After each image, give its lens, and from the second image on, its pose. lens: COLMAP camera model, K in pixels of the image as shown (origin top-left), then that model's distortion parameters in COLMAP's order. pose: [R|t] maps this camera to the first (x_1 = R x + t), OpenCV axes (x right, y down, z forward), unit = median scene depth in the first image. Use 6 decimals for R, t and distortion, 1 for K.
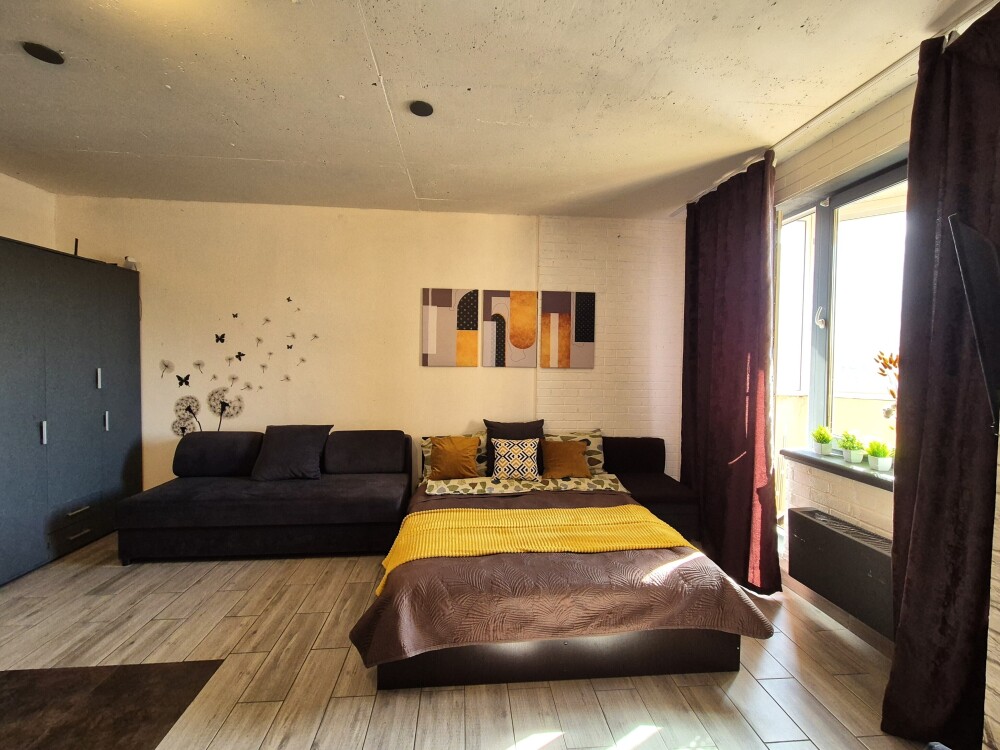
lens RADIAL K [[418.7, 0, 498.2], [0, 418.7, 371.0], [0, 0, 1]] dist [0.002291, 0.000566]
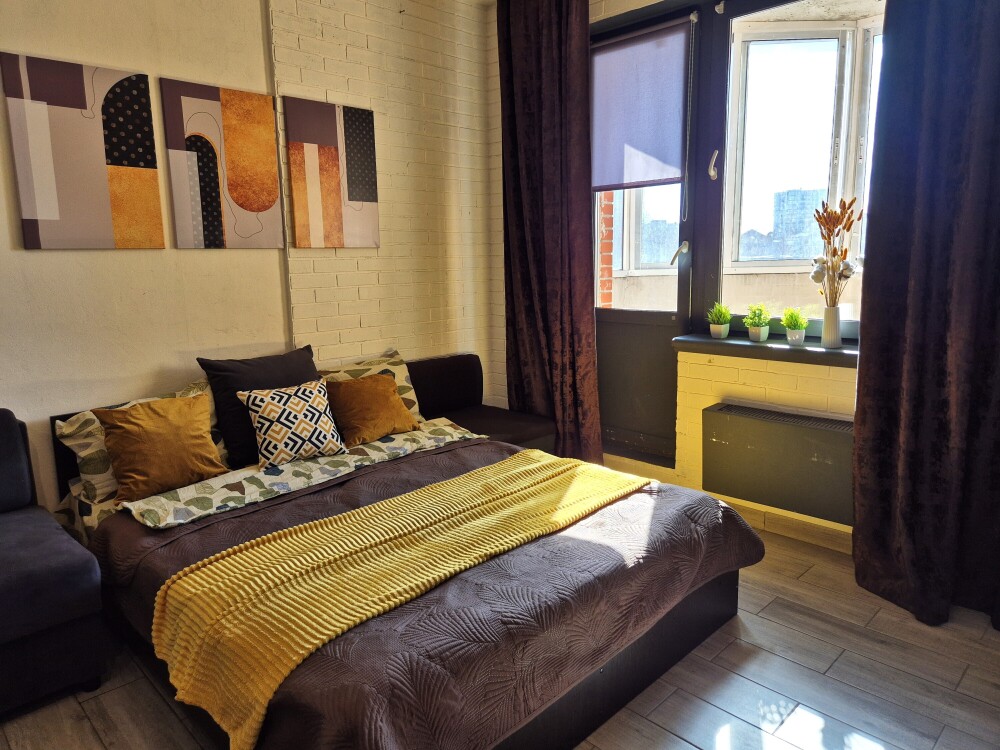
lens RADIAL K [[668.8, 0, 491.7], [0, 668.8, 360.7], [0, 0, 1]] dist [0.064674, -0.057434]
pose [[0.770434, -0.128104, 0.624516, -0.280475], [0.047690, 0.988439, 0.143921, 0.023363], [-0.635733, -0.081099, 0.767637, 0.195050]]
